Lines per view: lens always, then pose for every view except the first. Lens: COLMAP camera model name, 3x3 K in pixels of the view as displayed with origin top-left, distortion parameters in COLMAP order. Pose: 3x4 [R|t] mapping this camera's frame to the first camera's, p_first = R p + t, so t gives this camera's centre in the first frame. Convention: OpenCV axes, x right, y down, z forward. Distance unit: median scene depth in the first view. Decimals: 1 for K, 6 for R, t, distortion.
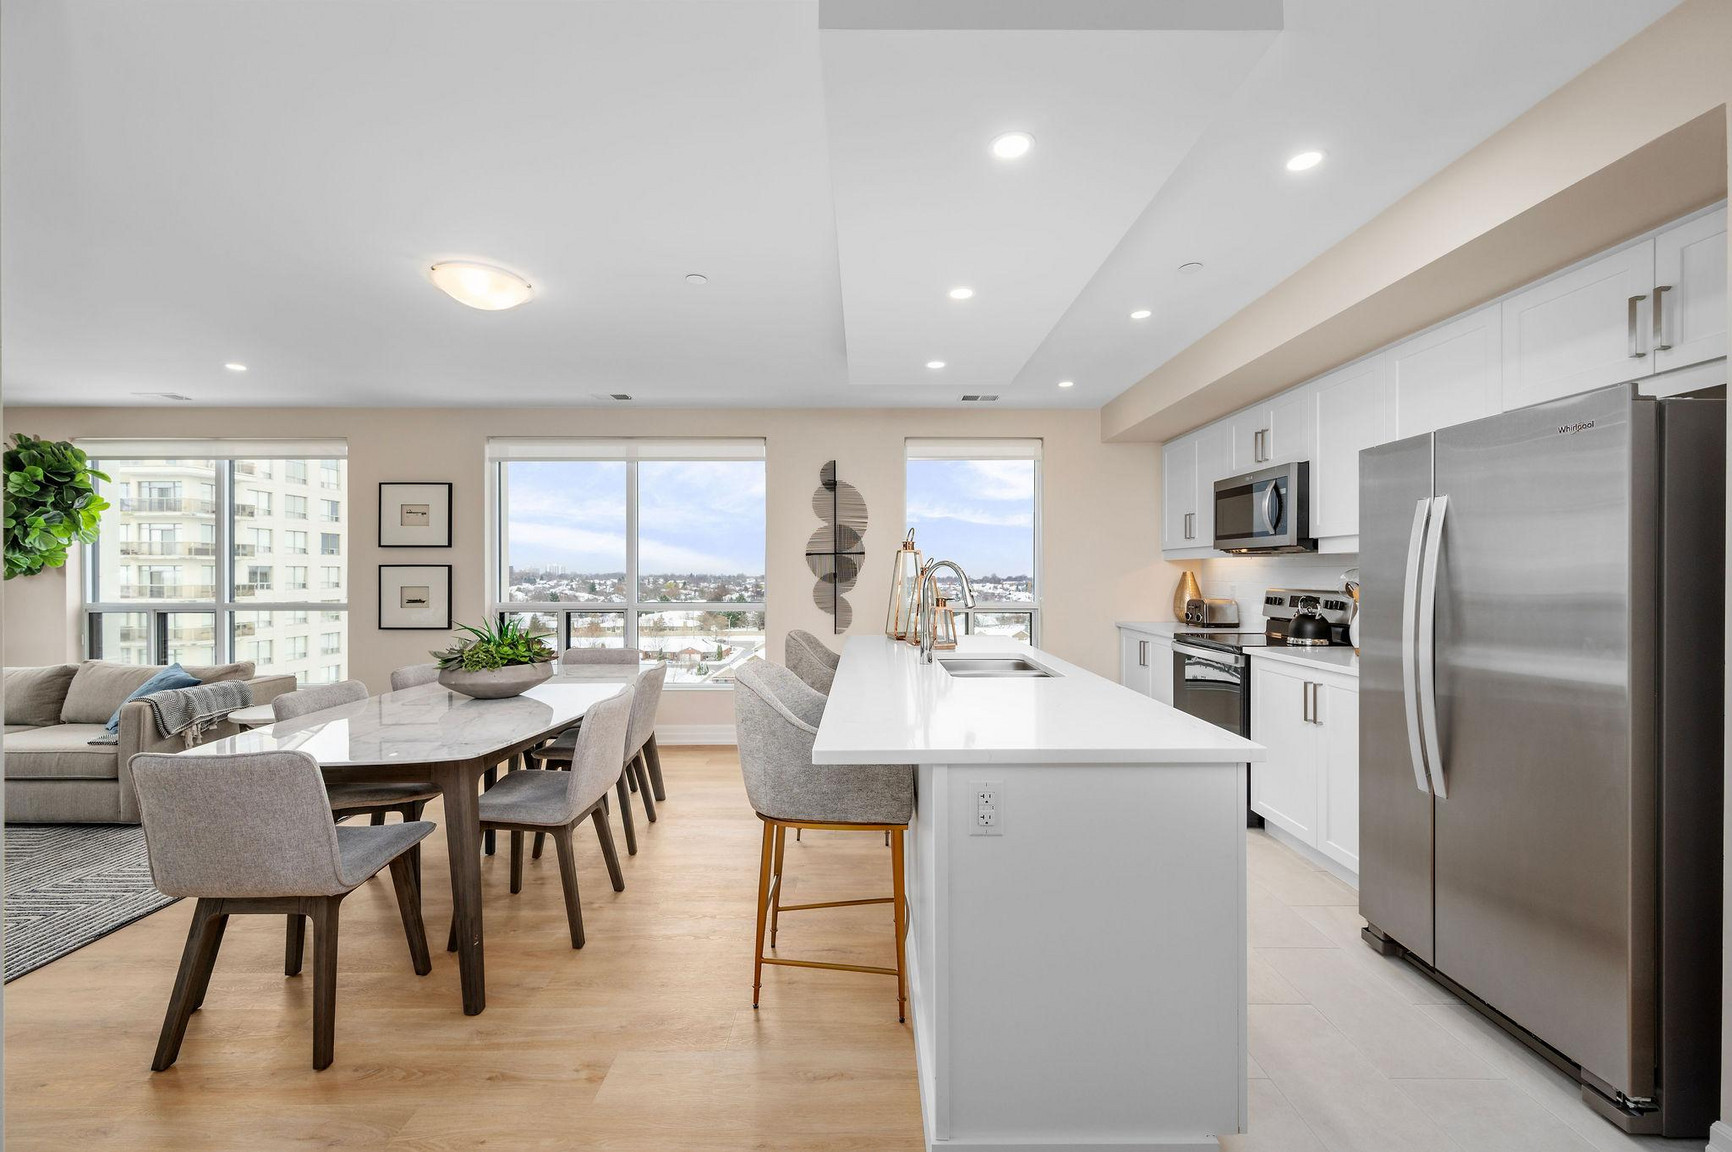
lens RADIAL K [[688.1, 0, 858.6], [0, 688.1, 574.1], [0, 0, 1]] dist [0.003892, -0.000202]
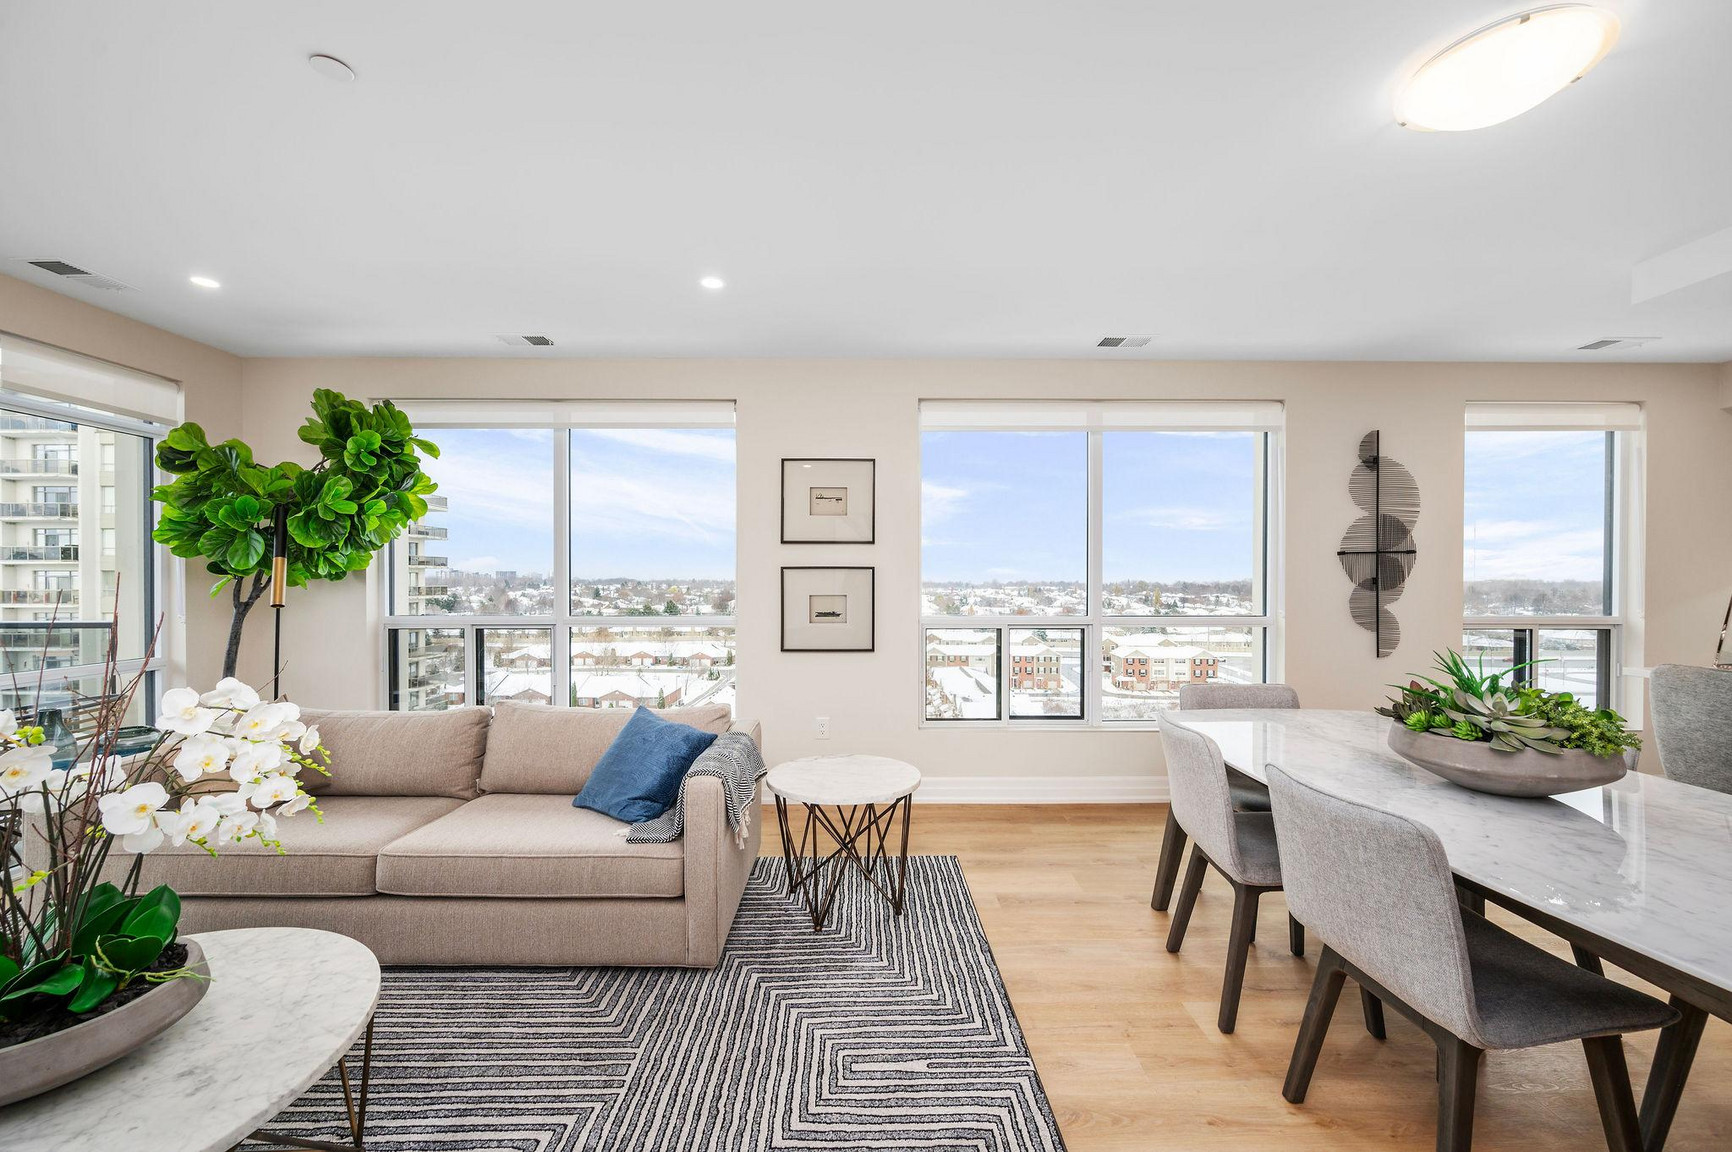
lens RADIAL K [[688.1, 0, 873.8], [0, 688.1, 581.8], [0, 0, 1]] dist [0.003892, -0.000202]
pose [[0.999962, 0.000846, 0.008715, -0.599290], [-0.000877, 0.999993, 0.003505, 0.000584], [-0.008712, -0.003513, 0.999956, 0.240411]]
